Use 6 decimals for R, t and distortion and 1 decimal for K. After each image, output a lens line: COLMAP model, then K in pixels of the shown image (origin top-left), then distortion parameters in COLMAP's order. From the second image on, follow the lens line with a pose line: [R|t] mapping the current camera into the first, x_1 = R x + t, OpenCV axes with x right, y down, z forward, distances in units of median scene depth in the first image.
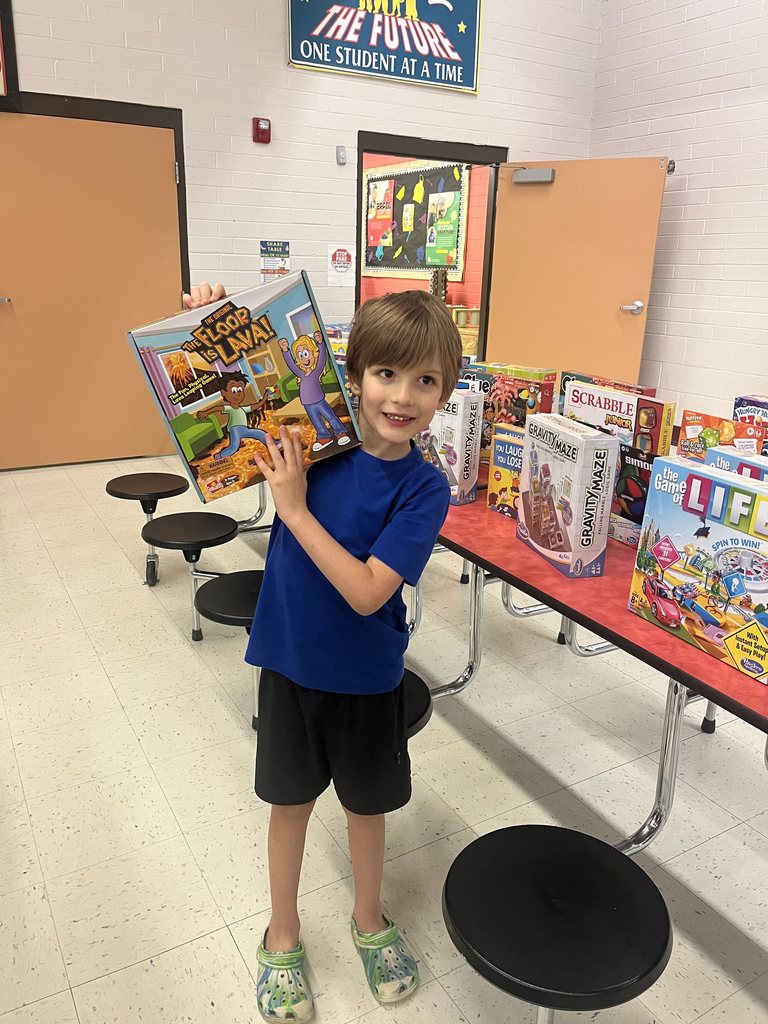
lens RADIAL K [[781.9, 0, 384.0], [0, 781.9, 512.0], [0, 0, 1]] dist [0.088766, -0.114058]
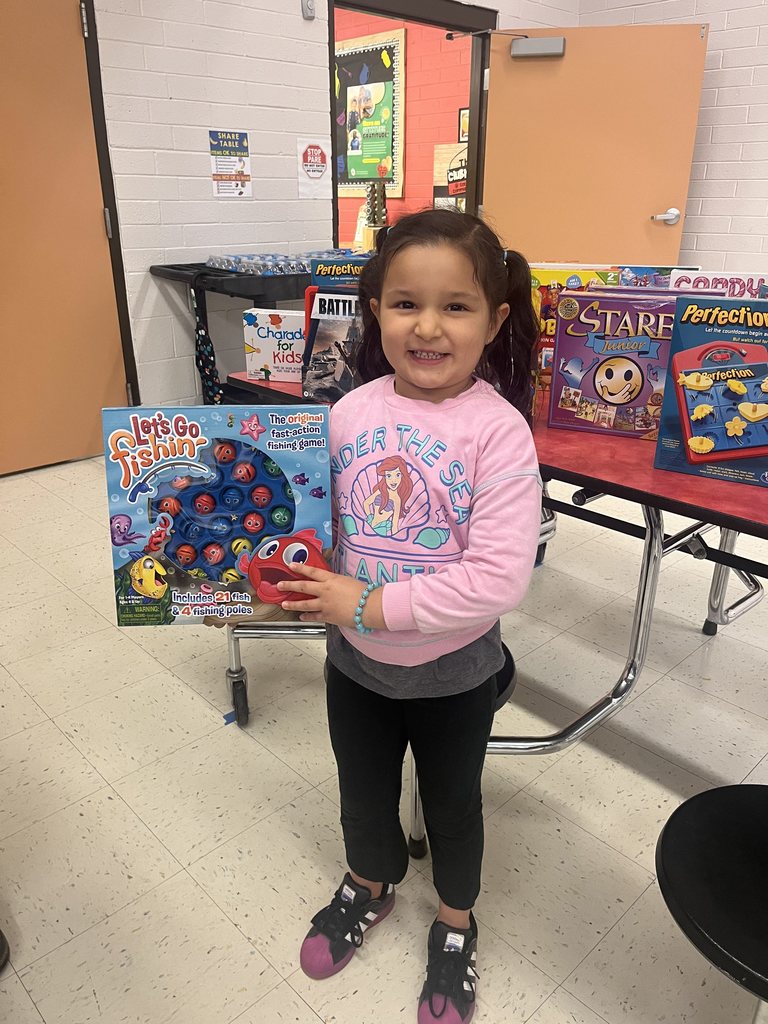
lens RADIAL K [[781.9, 0, 384.0], [0, 781.9, 512.0], [0, 0, 1]] dist [0.088766, -0.114058]
pose [[0.970577, -0.112572, 0.212856, -0.168143], [0.096718, 0.991802, 0.083515, -0.052829], [-0.220512, -0.060470, 0.973508, 0.245699]]
